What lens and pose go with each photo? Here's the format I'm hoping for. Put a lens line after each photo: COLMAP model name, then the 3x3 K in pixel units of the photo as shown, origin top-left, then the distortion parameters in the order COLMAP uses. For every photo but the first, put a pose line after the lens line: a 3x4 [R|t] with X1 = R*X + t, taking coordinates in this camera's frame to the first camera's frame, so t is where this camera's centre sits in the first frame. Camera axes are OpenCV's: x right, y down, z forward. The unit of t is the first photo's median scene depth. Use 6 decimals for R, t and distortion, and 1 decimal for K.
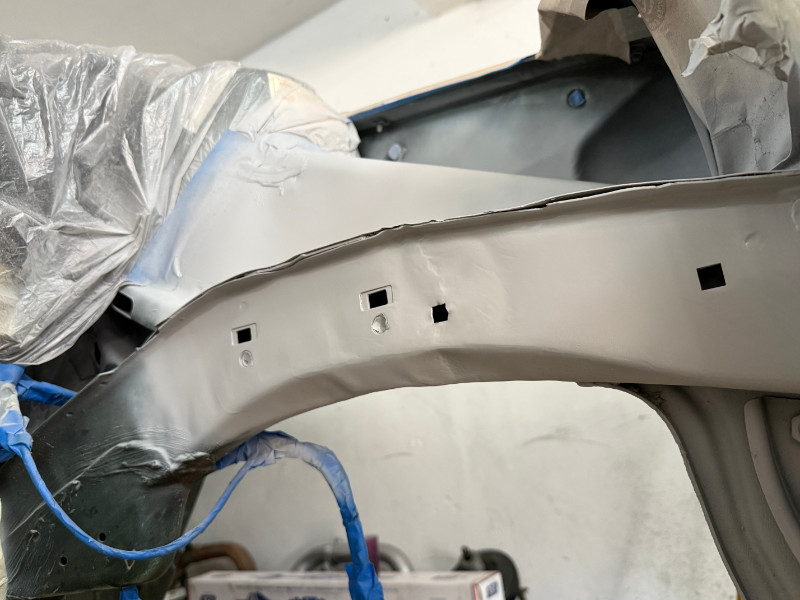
lens RADIAL K [[641.7, 0, 400.0], [0, 641.7, 300.0], [0, 0, 1]] dist [-0.004194, -0.005456]
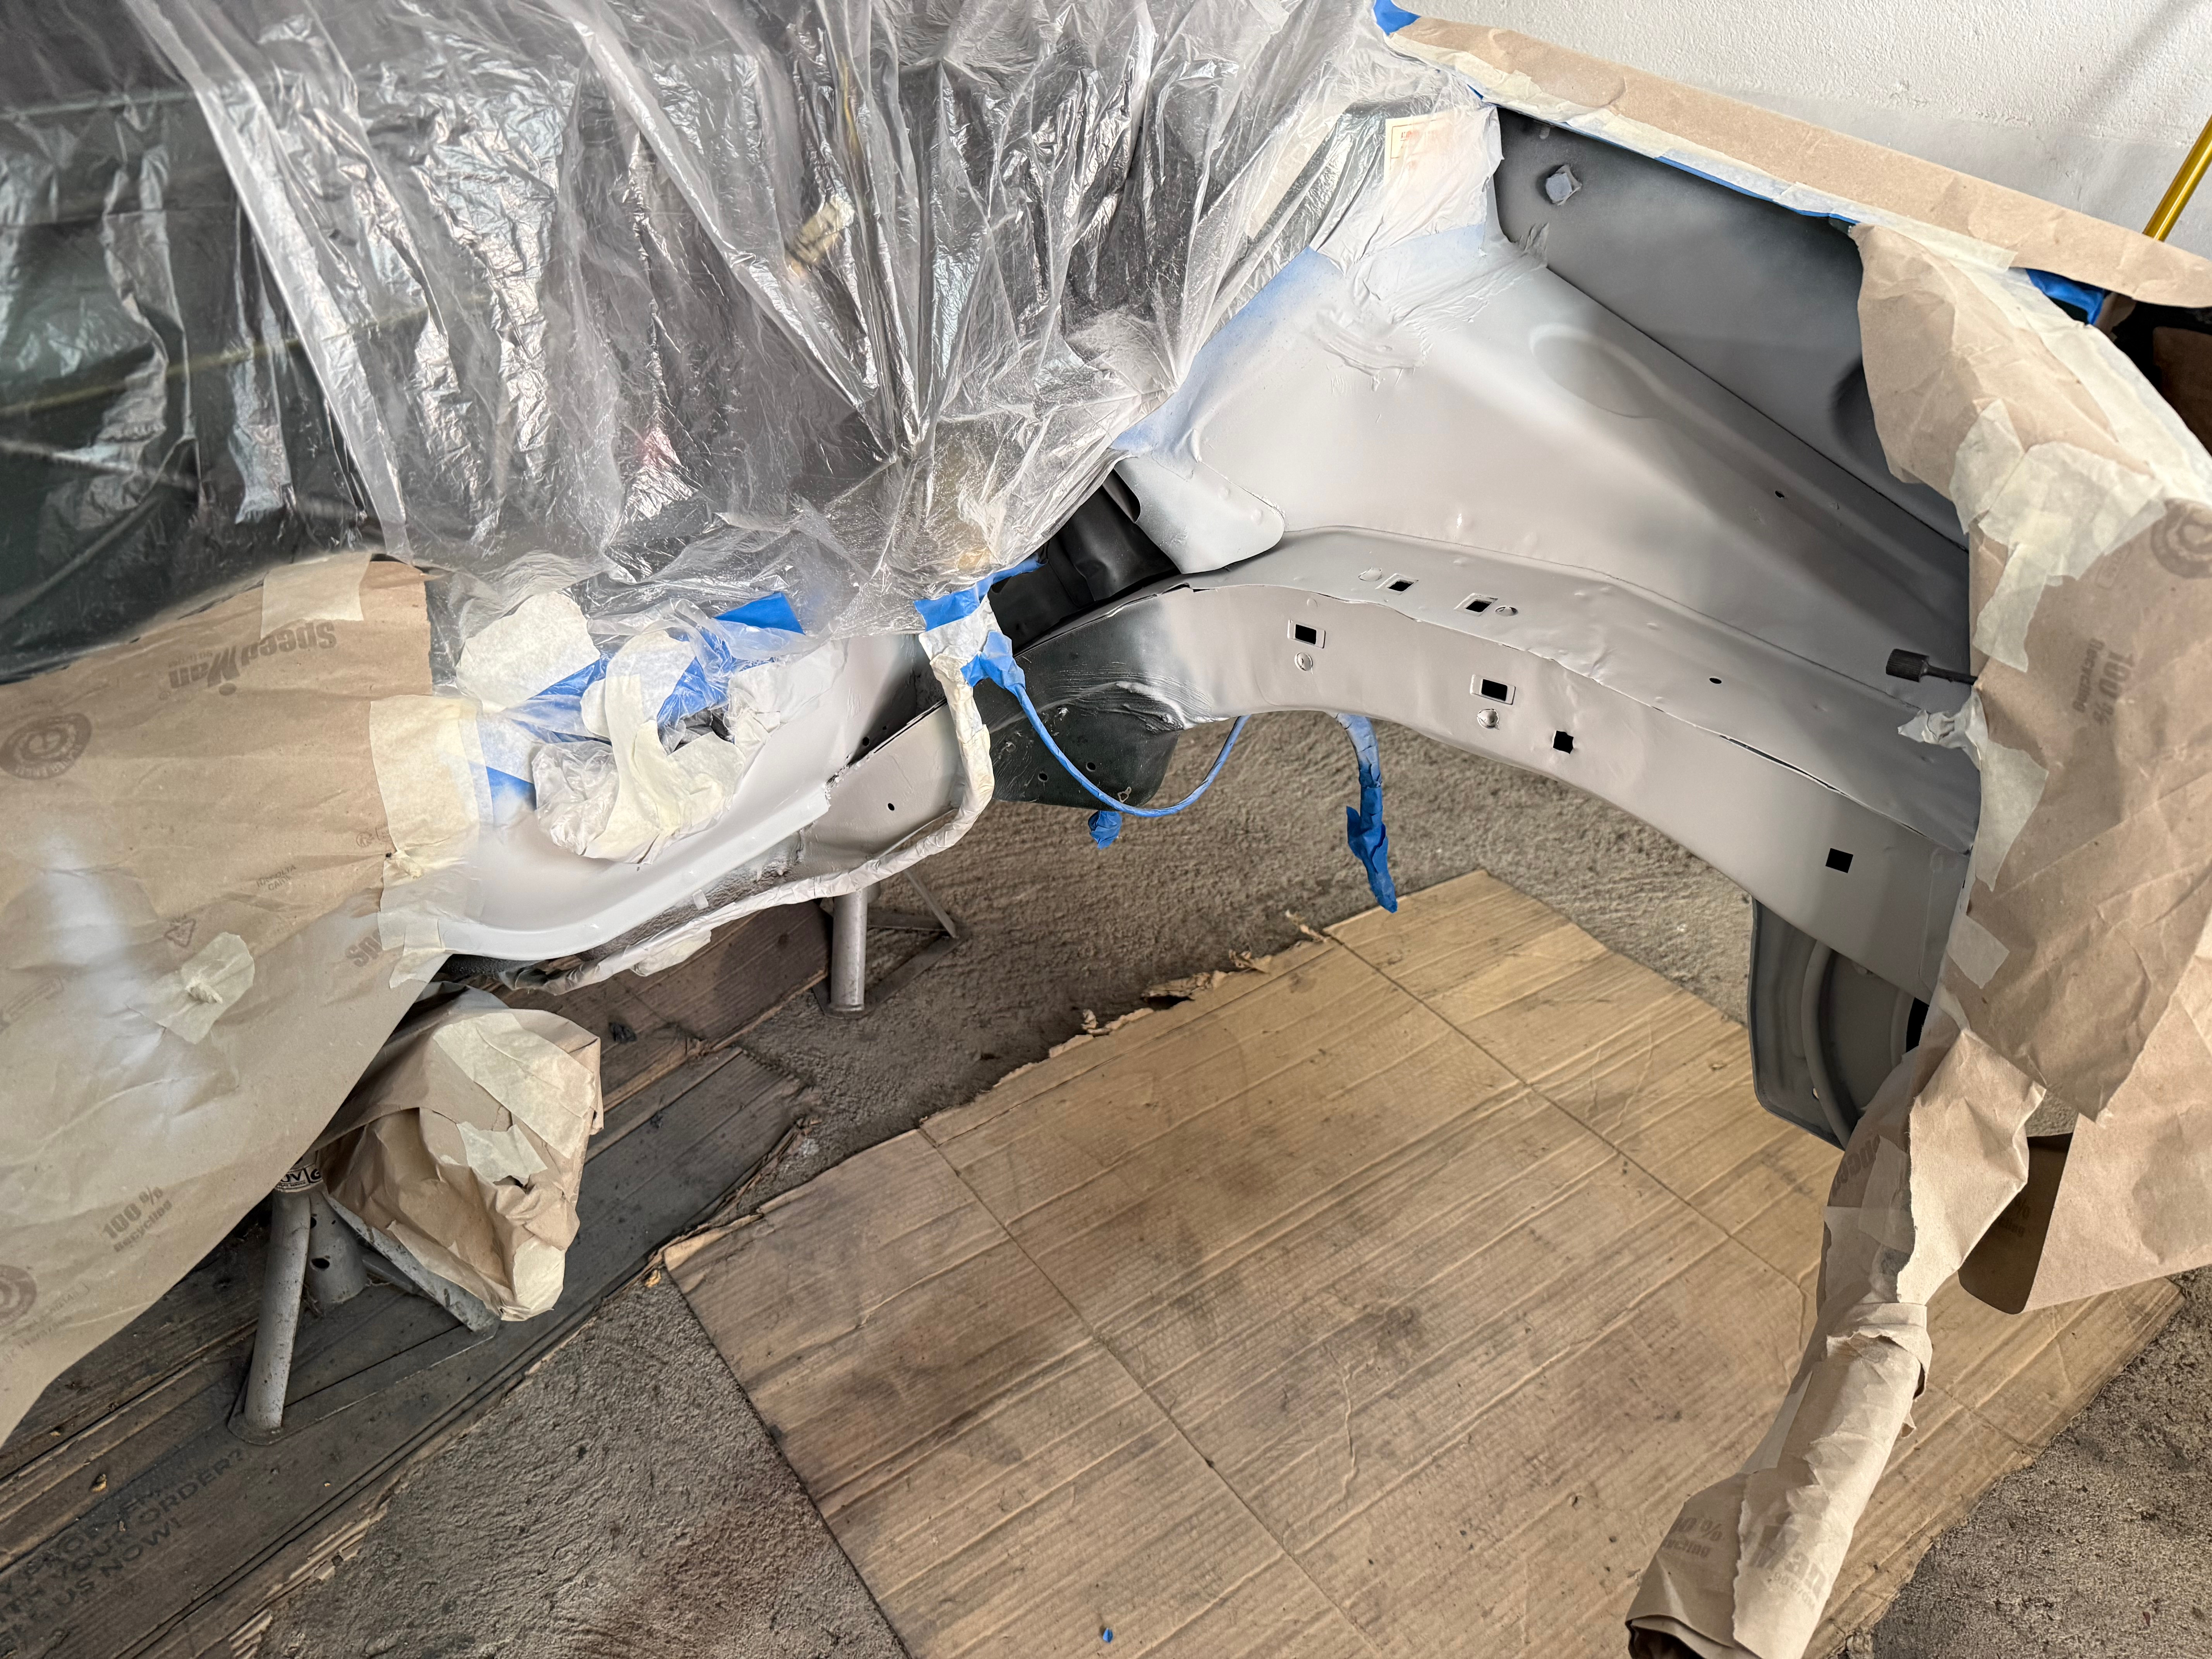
lens RADIAL K [[1573.9, 0, 1117.3], [0, 1573.9, 827.9], [0, 0, 1]] dist [0.031075, -0.042315]
pose [[0.987809, 0.153150, 0.027898, -0.469918], [-0.125108, 0.674382, 0.727707, -1.121271], [0.092635, -0.722326, 0.685321, -0.520267]]
